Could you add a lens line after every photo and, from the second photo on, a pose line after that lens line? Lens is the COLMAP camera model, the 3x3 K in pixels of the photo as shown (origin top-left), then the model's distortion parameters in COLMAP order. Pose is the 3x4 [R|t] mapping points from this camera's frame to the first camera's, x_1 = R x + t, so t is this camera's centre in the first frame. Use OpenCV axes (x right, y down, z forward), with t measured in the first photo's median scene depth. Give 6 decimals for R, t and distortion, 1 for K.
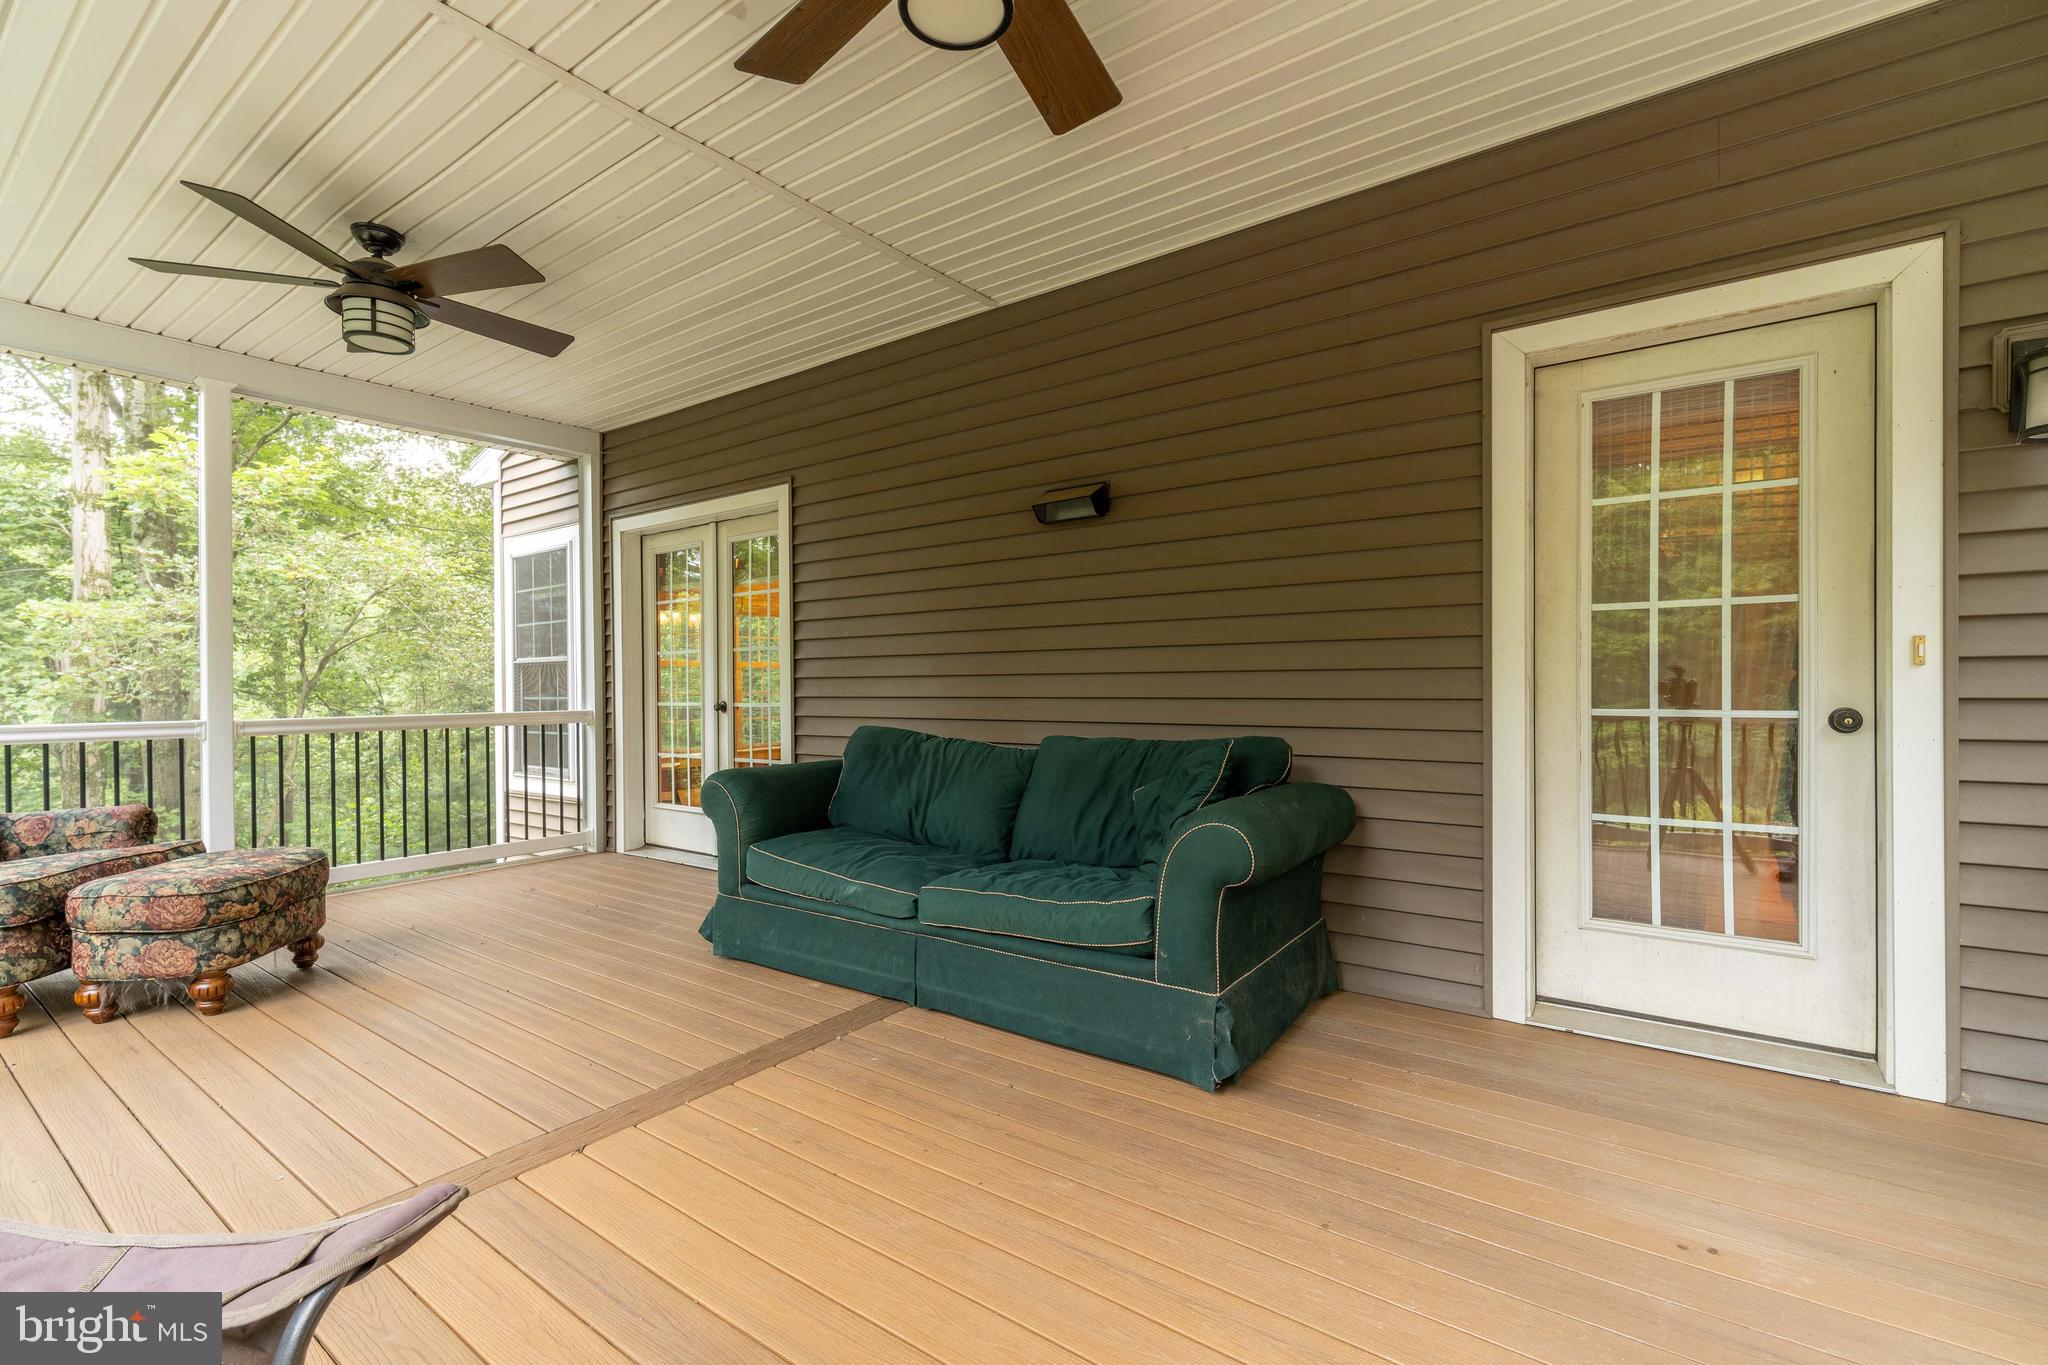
lens RADIAL K [[896.2, 0, 1016.5], [0, 896.2, 688.5], [0, 0, 1]] dist [0.004850, -0.000426]
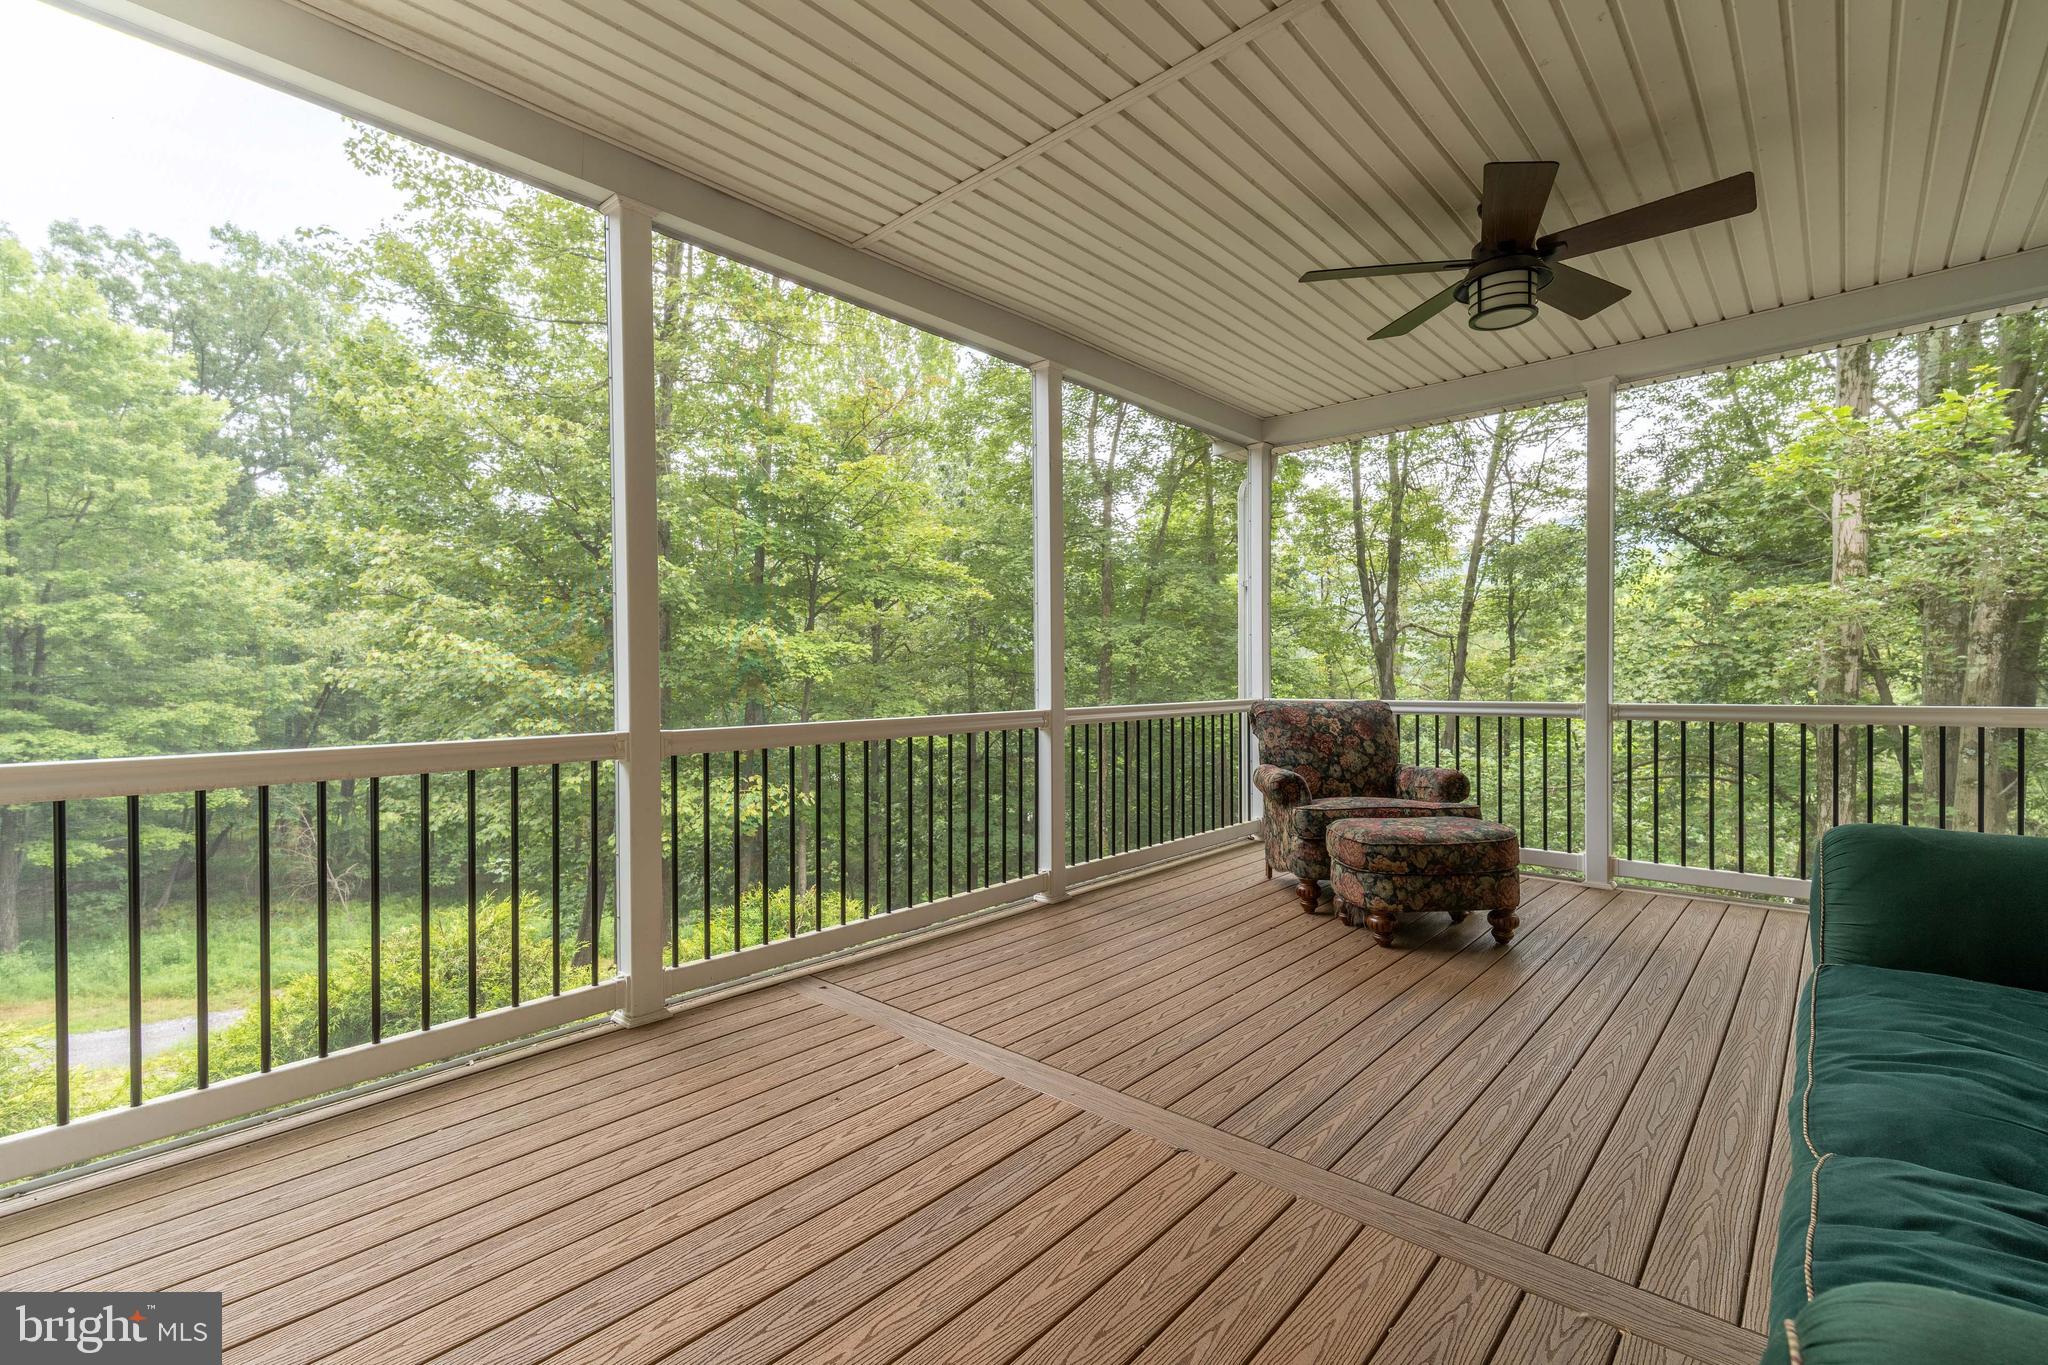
lens RADIAL K [[896.2, 0, 1016.5], [0, 896.2, 688.5], [0, 0, 1]] dist [0.004850, -0.000426]
pose [[-0.115440, 0.021185, -0.993088, 0.308055], [0.004582, 0.999773, 0.020795, -0.008344], [0.993304, -0.002150, -0.115511, 0.579948]]
